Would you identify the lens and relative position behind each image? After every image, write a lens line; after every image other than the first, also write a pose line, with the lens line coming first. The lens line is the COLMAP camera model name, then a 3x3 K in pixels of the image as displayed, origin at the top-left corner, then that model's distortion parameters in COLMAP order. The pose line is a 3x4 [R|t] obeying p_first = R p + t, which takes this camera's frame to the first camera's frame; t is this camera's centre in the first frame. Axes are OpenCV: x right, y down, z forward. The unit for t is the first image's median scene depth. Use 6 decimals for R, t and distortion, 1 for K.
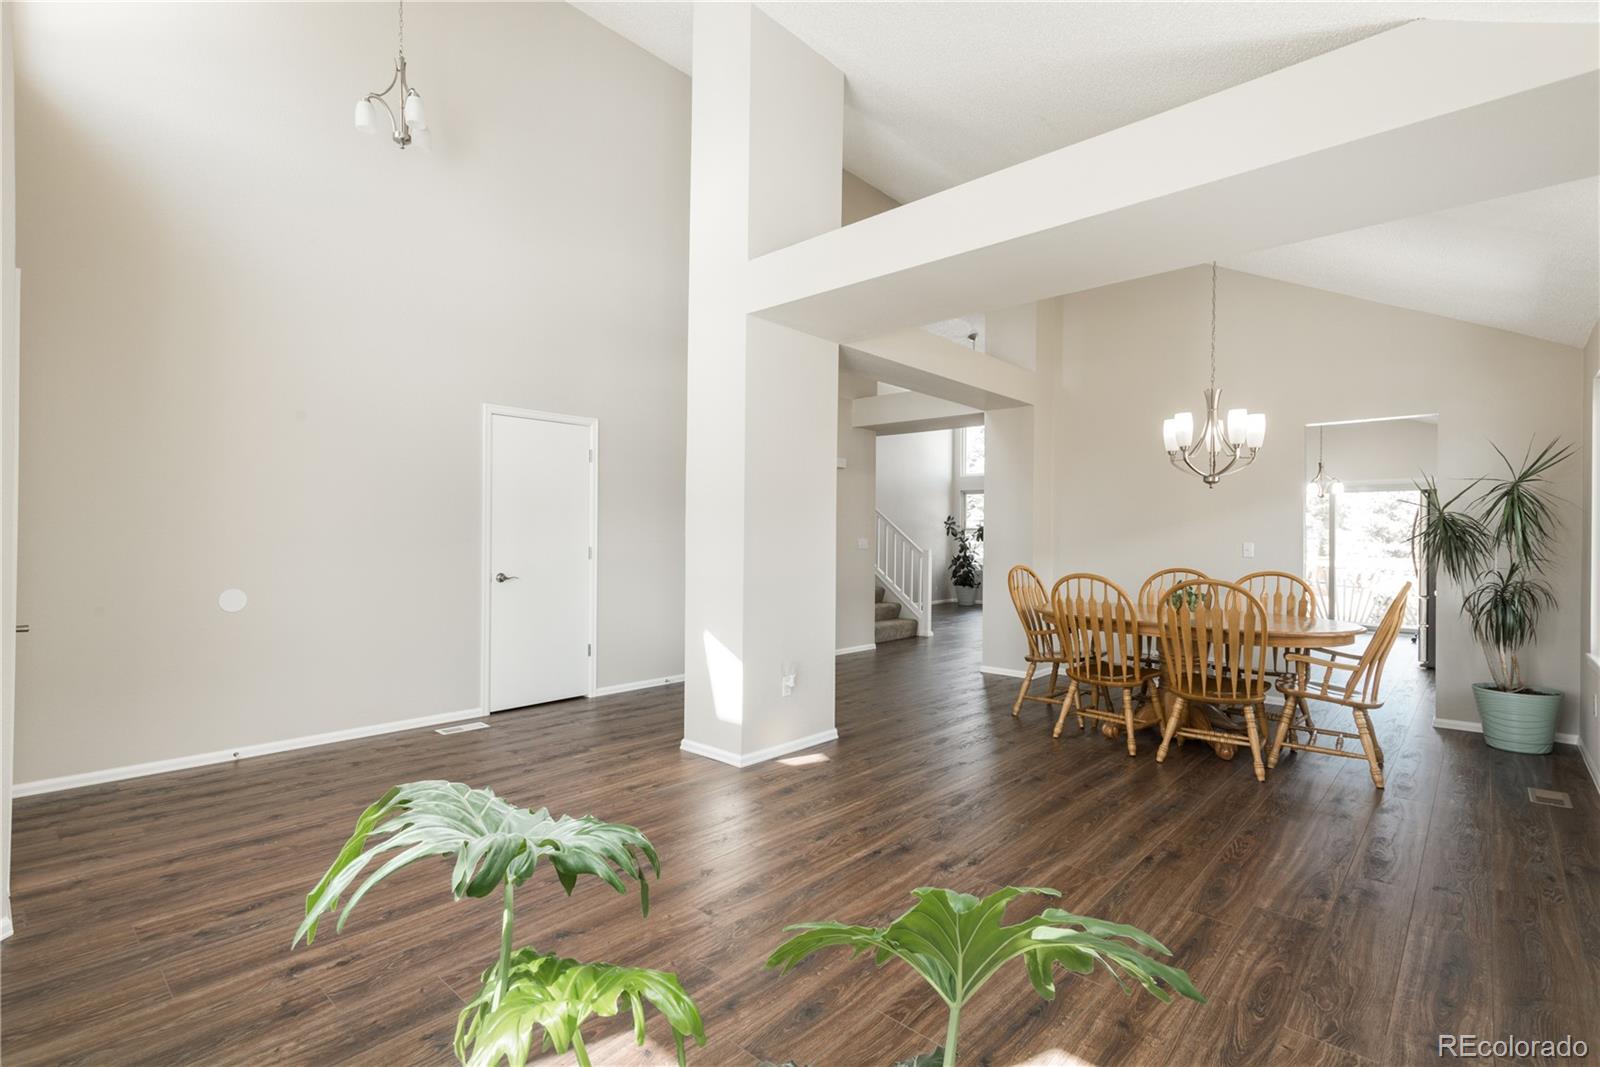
lens RADIAL K [[743.7, 0, 794.5], [0, 743.7, 528.3], [0, 0, 1]] dist [0.017944, -0.004210]
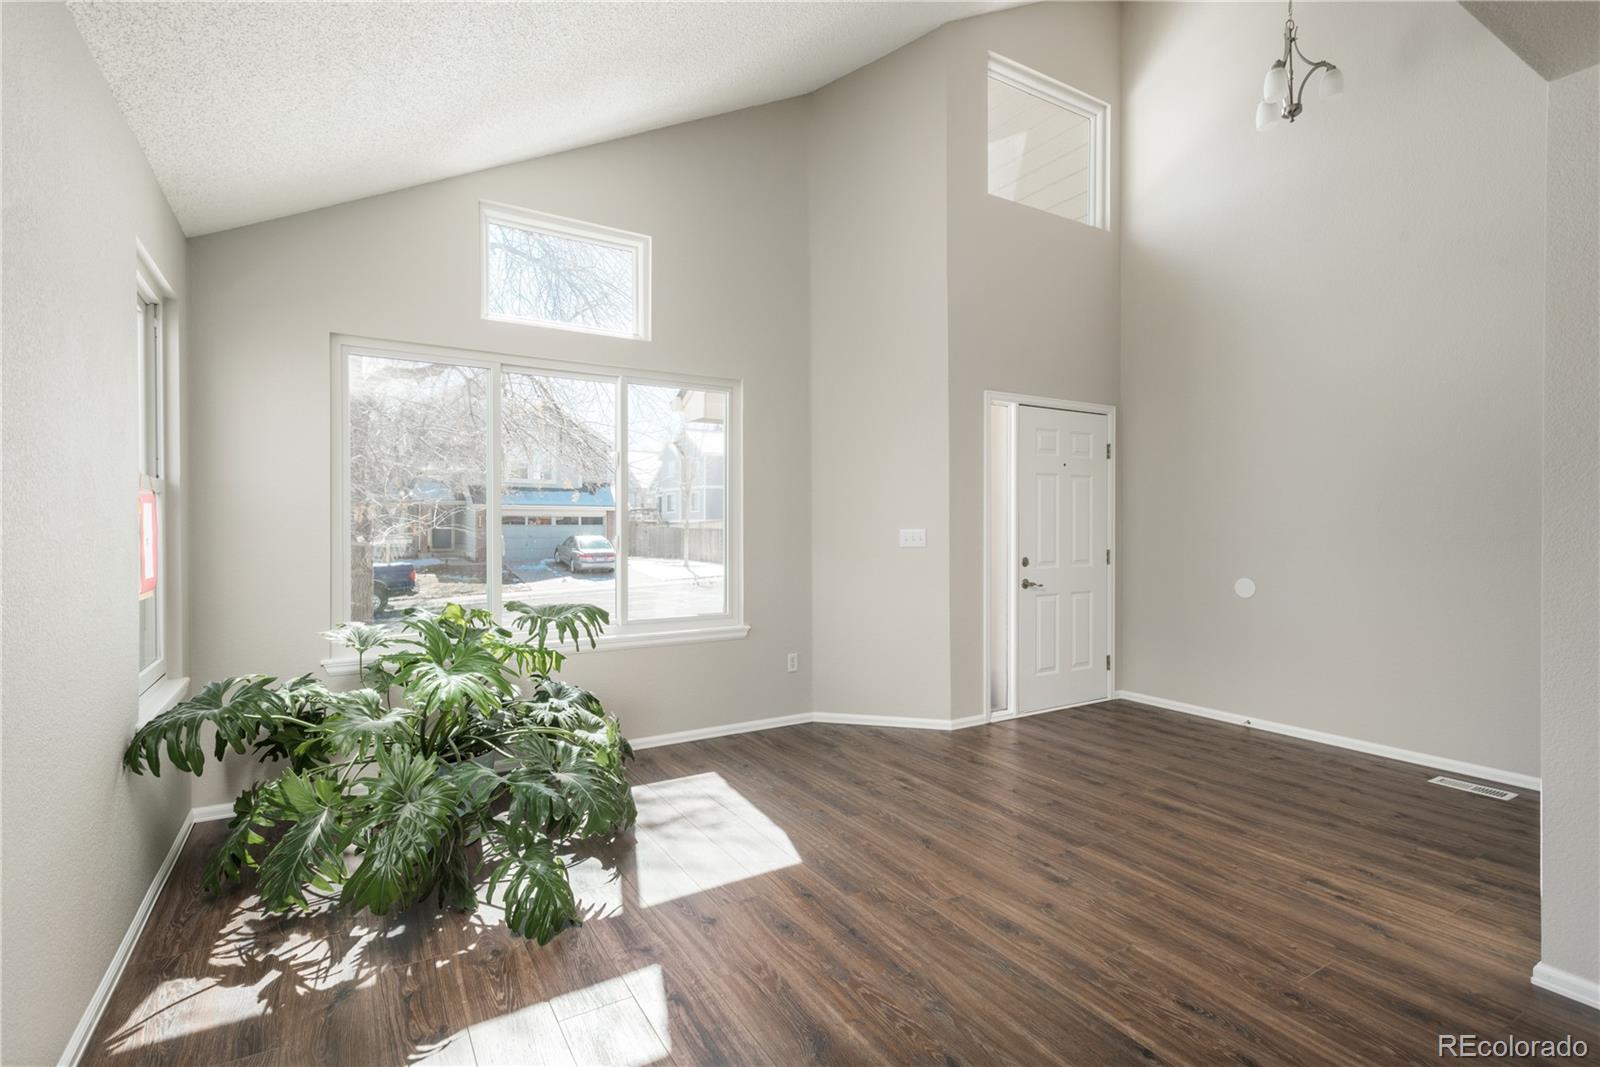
lens RADIAL K [[743.7, 0, 788.4], [0, 743.7, 523.1], [0, 0, 1]] dist [0.017944, -0.004210]
pose [[-0.280387, -0.017135, -0.959734, 0.773753], [0.004290, 0.999808, -0.019104, 0.021599], [0.959877, -0.009474, -0.280260, 0.899138]]
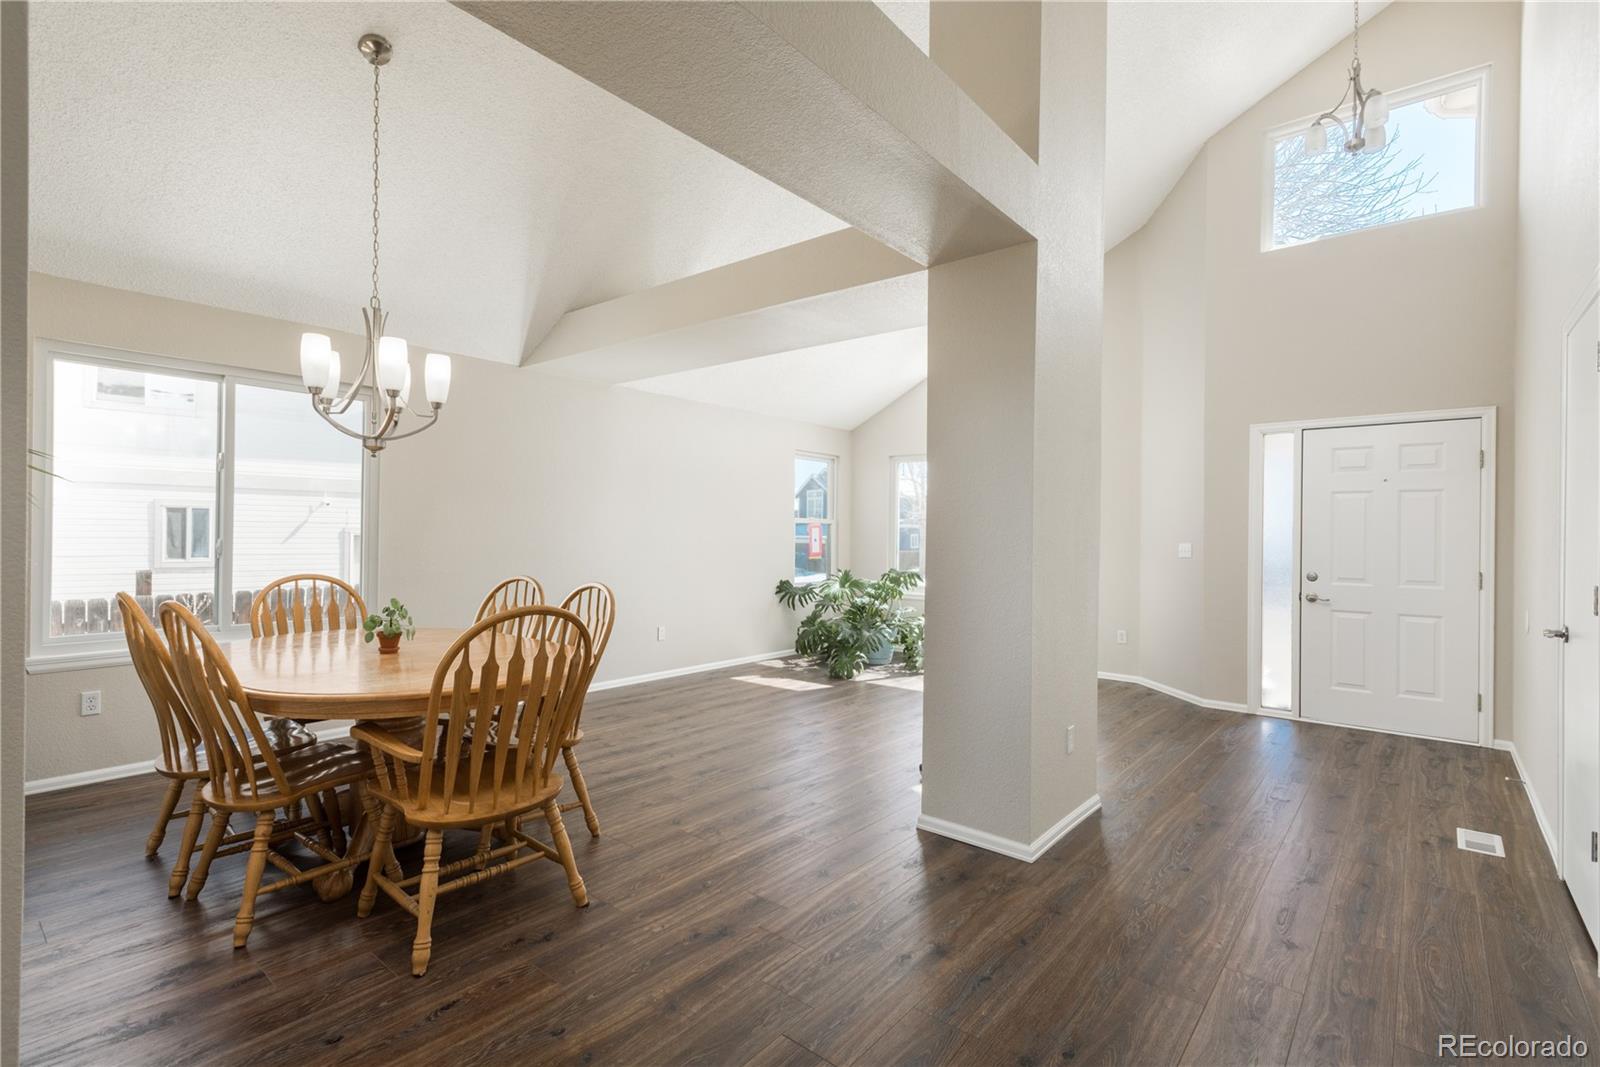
lens RADIAL K [[743.7, 0, 795.0], [0, 743.7, 538.9], [0, 0, 1]] dist [0.017944, -0.004210]
pose [[-0.998288, -0.023949, -0.053363, 0.343054], [-0.023973, 0.999713, -0.000194, 0.017689], [0.053353, 0.001085, -0.998575, 2.651621]]
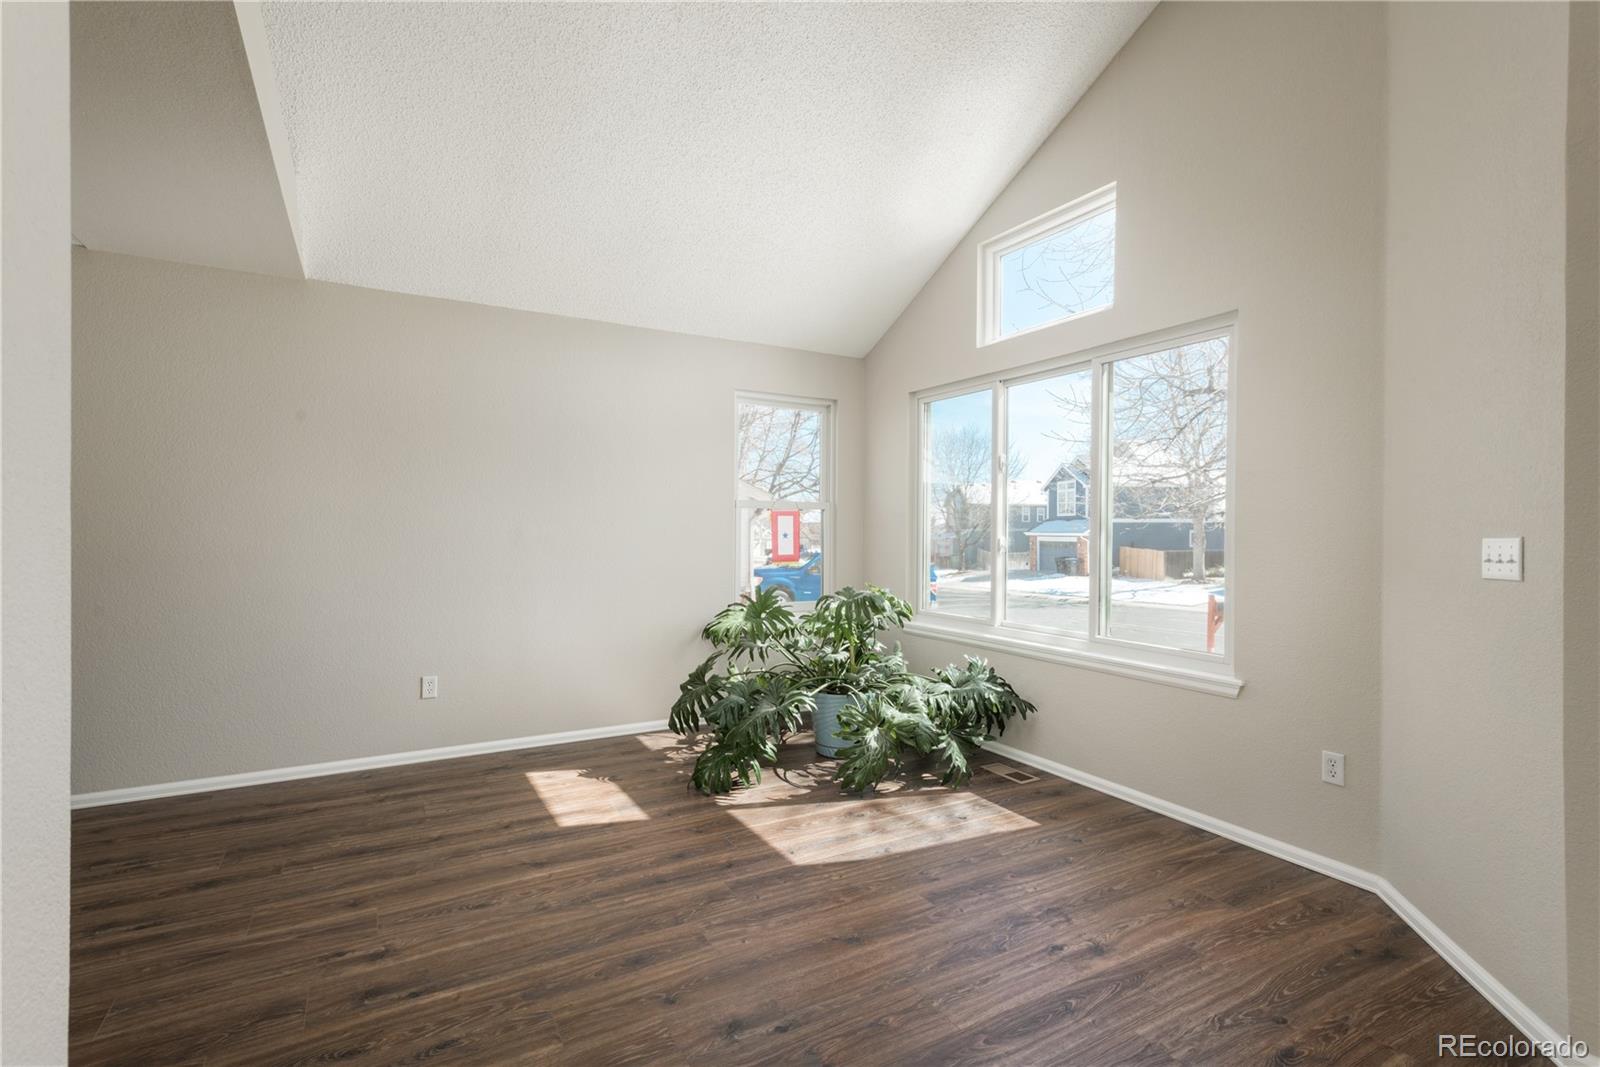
lens RADIAL K [[743.7, 0, 796.6], [0, 743.7, 535.6], [0, 0, 1]] dist [0.017944, -0.004210]
pose [[-0.951870, -0.019697, 0.305868, -0.416092], [-0.019277, 0.999805, 0.004392, 0.011439], [-0.305894, -0.001716, -0.952064, 1.541352]]
